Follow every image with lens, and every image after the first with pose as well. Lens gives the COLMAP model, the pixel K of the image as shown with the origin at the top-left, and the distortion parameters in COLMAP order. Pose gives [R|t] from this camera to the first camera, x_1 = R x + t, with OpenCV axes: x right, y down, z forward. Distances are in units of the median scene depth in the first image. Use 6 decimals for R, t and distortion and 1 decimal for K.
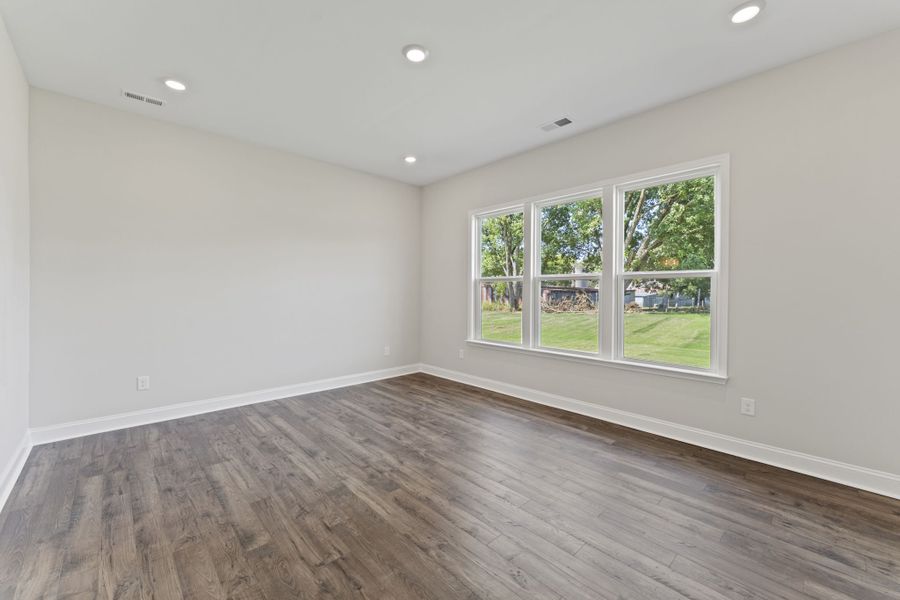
lens RADIAL K [[328.8, 0, 474.1], [0, 328.8, 297.9], [0, 0, 1]] dist [-0.017014, 0.000026]
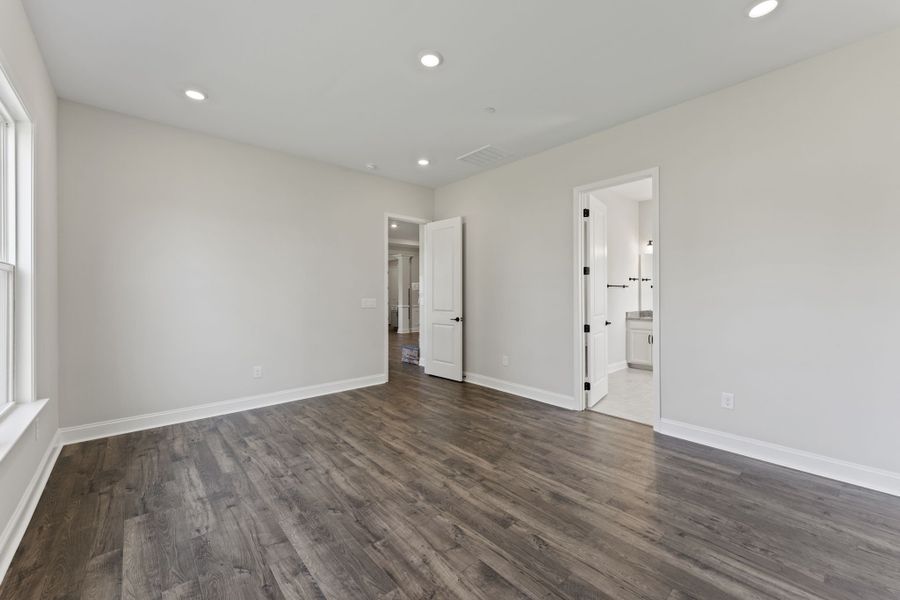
lens RADIAL K [[364.5, 0, 450.0], [0, 364.5, 300.0], [0, 0, 1]] dist [-0.024039, -0.000116]
pose [[-0.993325, -0.008048, 0.115067, -0.357519], [-0.003857, 0.999323, 0.036593, -0.033171], [-0.115283, 0.035905, -0.992684, 2.032414]]
